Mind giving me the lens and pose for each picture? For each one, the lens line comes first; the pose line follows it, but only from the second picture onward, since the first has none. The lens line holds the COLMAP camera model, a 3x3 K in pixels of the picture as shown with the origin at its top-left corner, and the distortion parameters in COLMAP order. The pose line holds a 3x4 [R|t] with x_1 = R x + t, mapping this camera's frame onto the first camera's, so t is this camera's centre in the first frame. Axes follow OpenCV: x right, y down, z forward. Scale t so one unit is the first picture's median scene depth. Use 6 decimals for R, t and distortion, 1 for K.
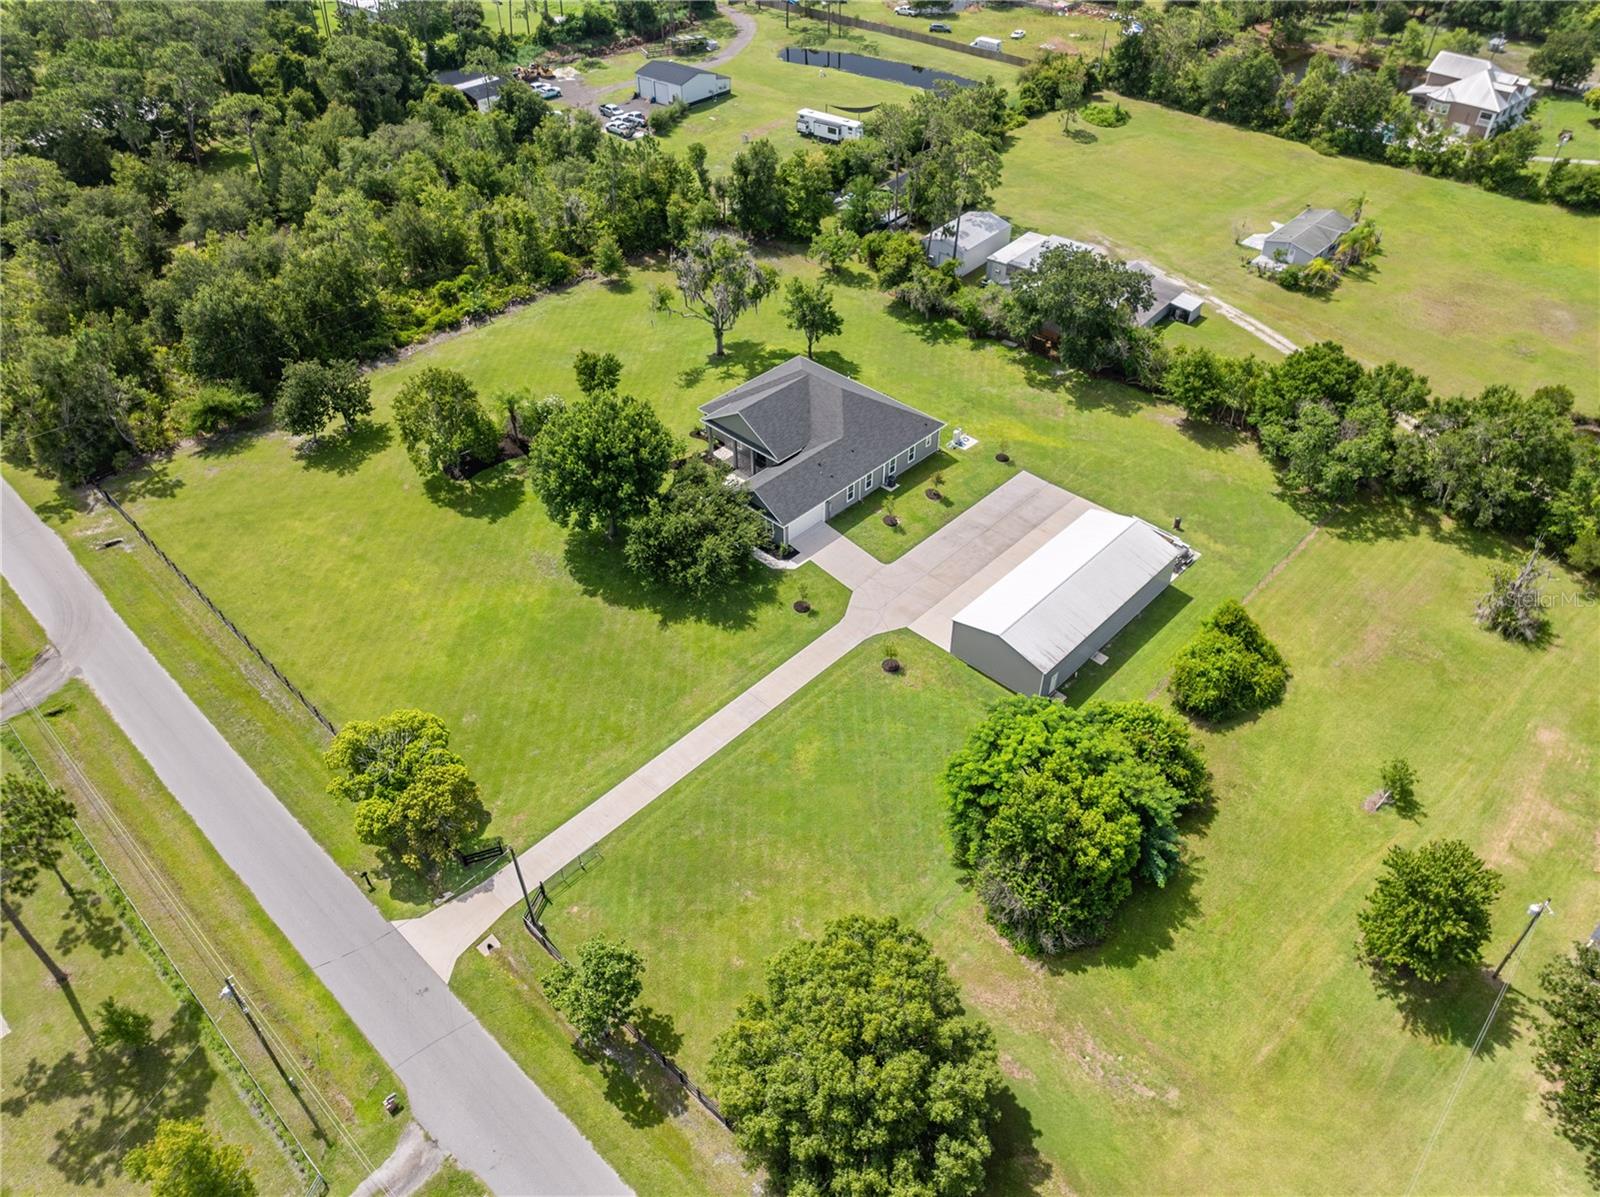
lens RADIAL K [[1118.1, 0, 800.0], [0, 1118.1, 598.5], [0, 0, 1]] dist [-0.037227, 0.013953]
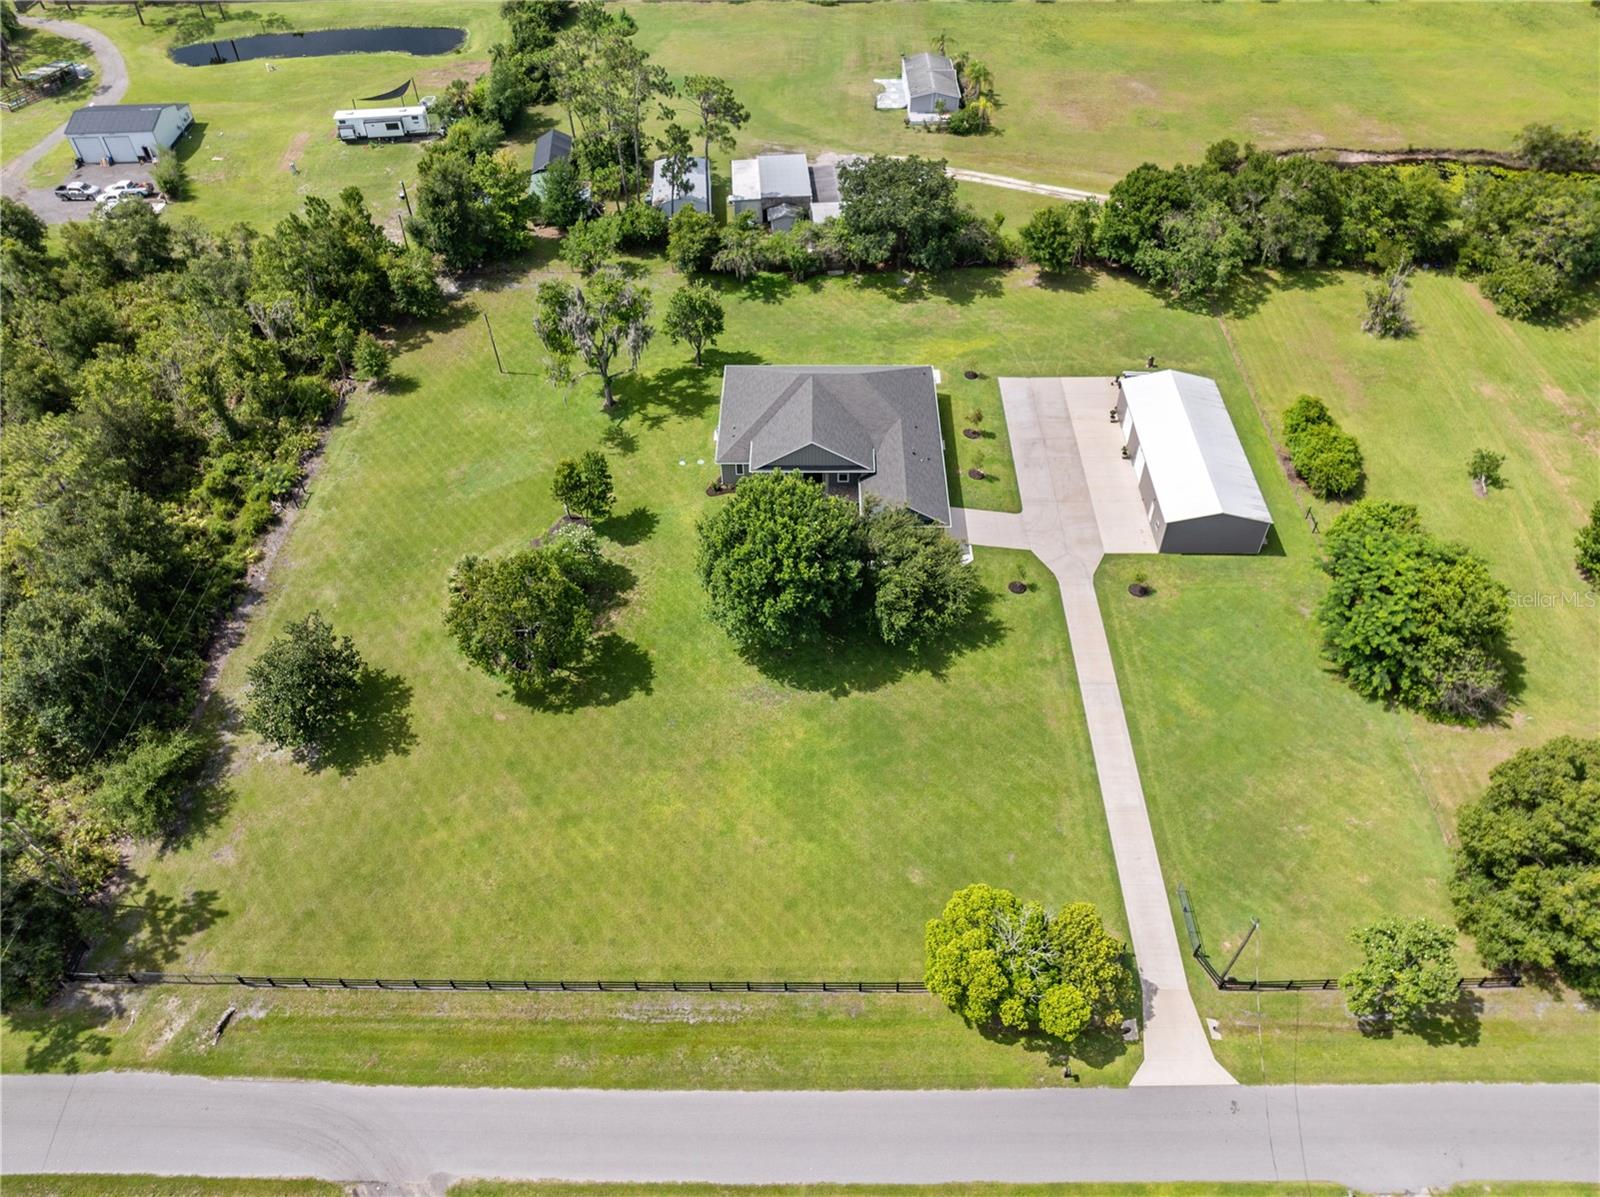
lens RADIAL K [[1118.1, 0, 800.0], [0, 1118.1, 598.5], [0, 0, 1]] dist [-0.037227, 0.013953]
pose [[0.731392, -0.496027, 0.468000, -0.506518], [0.452035, 0.866463, 0.211911, -0.234180], [-0.510618, 0.056563, 0.857945, 0.217757]]
